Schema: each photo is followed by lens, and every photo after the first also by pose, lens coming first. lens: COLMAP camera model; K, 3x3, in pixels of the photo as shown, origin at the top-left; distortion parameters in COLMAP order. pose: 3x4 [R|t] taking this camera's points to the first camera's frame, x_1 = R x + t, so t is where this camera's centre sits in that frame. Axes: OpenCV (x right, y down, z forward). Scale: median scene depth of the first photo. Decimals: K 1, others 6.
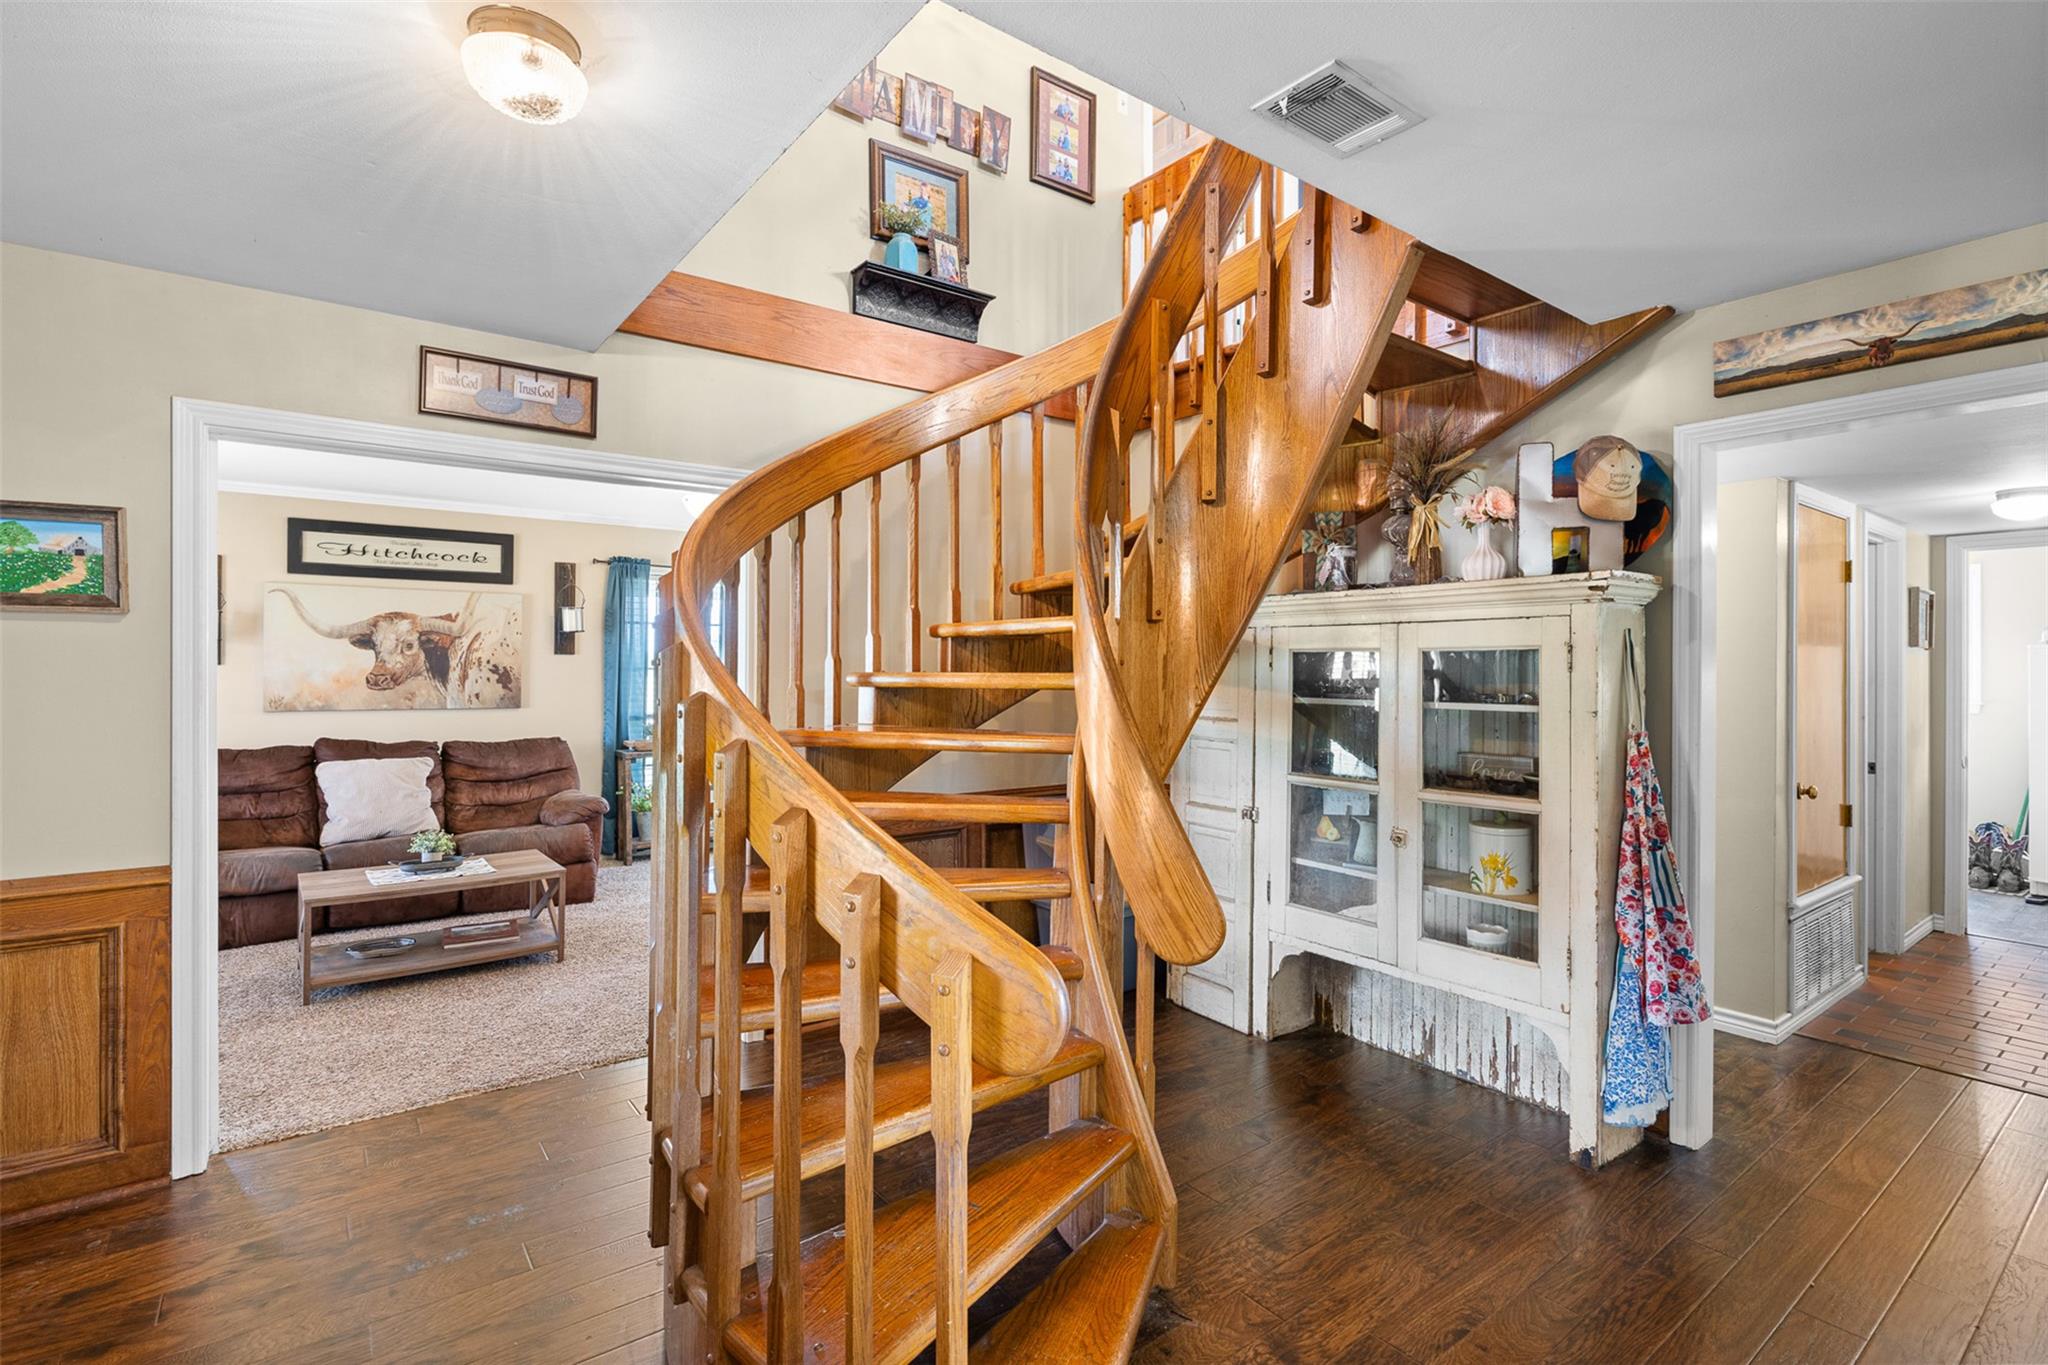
lens RADIAL K [[959.2, 0, 1010.8], [0, 959.2, 637.1], [0, 0, 1]] dist [-0.000739, 0.000012]
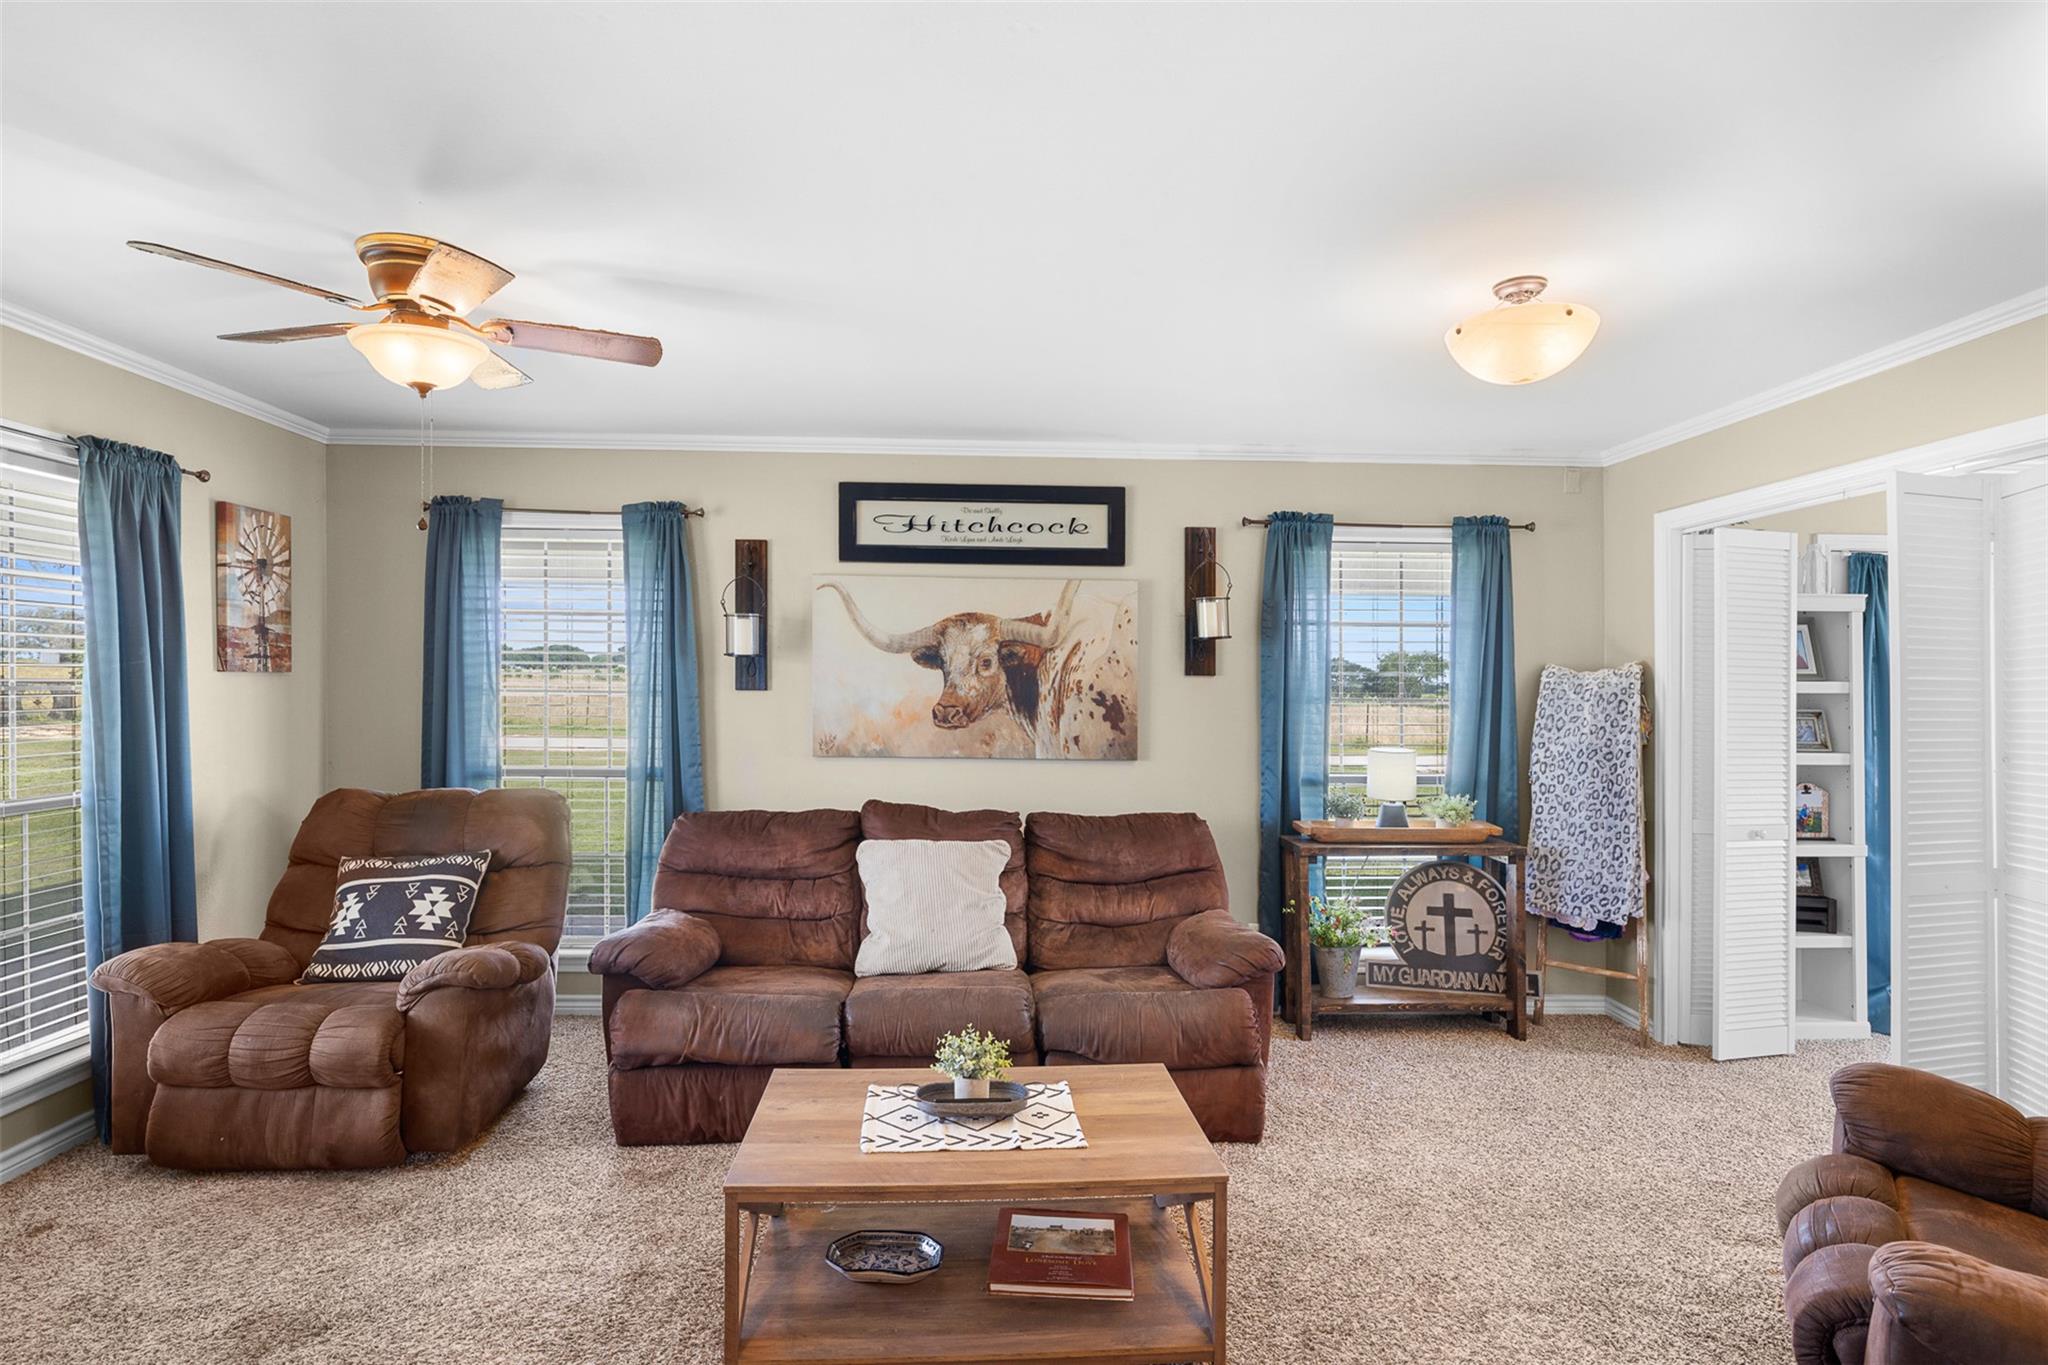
lens RADIAL K [[1021.7, 0, 1015.8], [0, 1021.7, 684.3], [0, 0, 1]] dist [-0.003943, -0.000563]
pose [[0.827485, 0.002579, -0.561482, -0.217100], [0.010516, 0.999743, 0.020089, 0.010143], [0.561389, -0.022528, 0.827245, 0.434929]]
